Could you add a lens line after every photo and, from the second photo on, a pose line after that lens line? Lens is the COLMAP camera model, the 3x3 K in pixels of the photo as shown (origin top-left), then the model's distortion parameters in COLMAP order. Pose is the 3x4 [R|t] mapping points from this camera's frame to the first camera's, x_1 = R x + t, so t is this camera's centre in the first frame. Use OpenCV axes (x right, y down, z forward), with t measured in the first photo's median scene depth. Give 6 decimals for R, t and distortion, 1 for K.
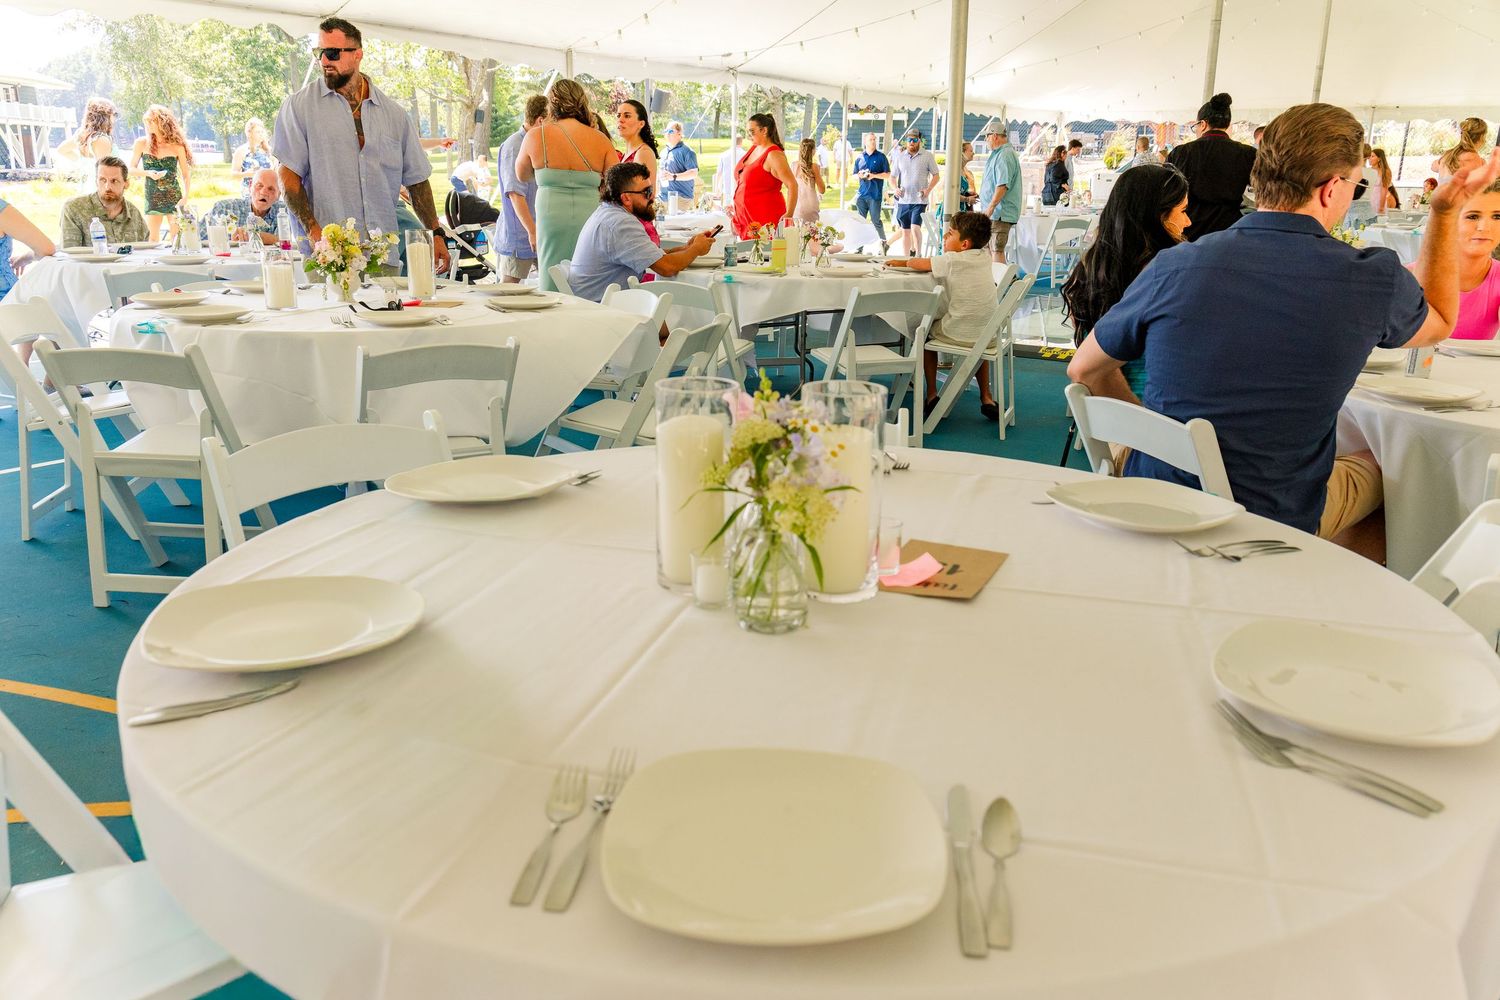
lens RADIAL K [[1175.1, 0, 750.0], [0, 1175.1, 500.0], [0, 0, 1]] dist [0.049304, 0.001472]
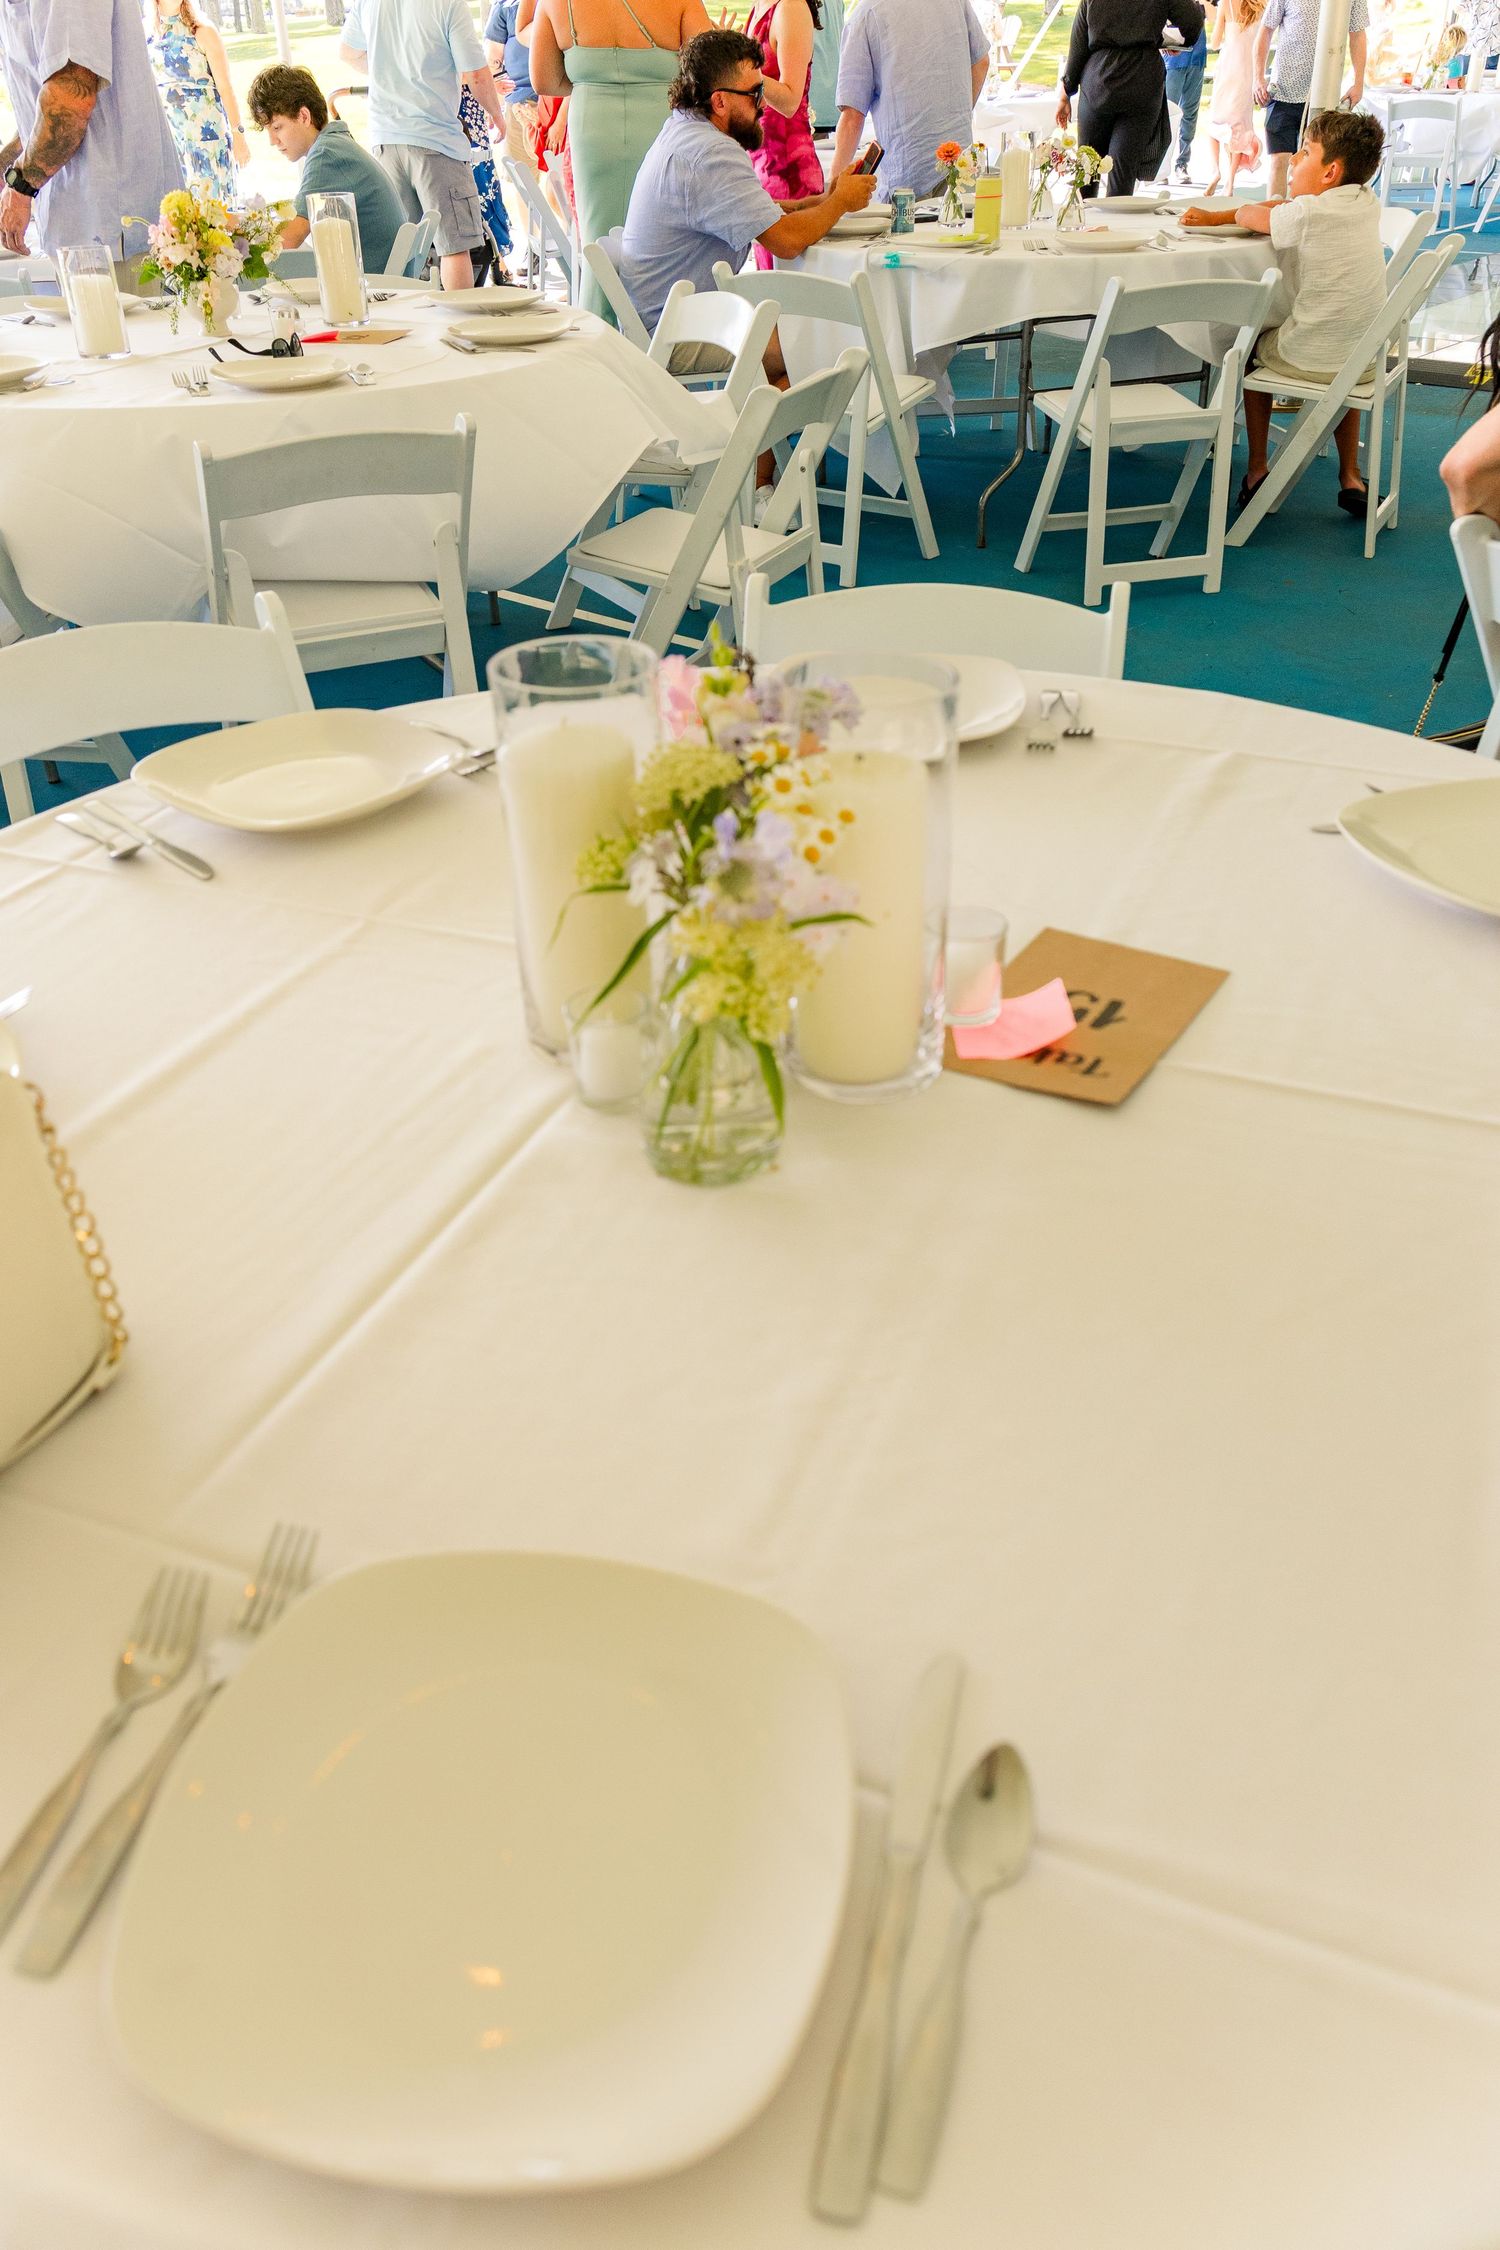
lens RADIAL K [[1745.9, 0, 750.0], [0, 1745.9, 1125.0], [0, 0, 1]] dist [0.011050, 0.003723]
pose [[0.991069, 0.039785, -0.127276, 0.048901], [-0.000905, 0.956440, 0.291926, -0.048616], [0.133346, -0.289204, 0.947935, 0.101793]]
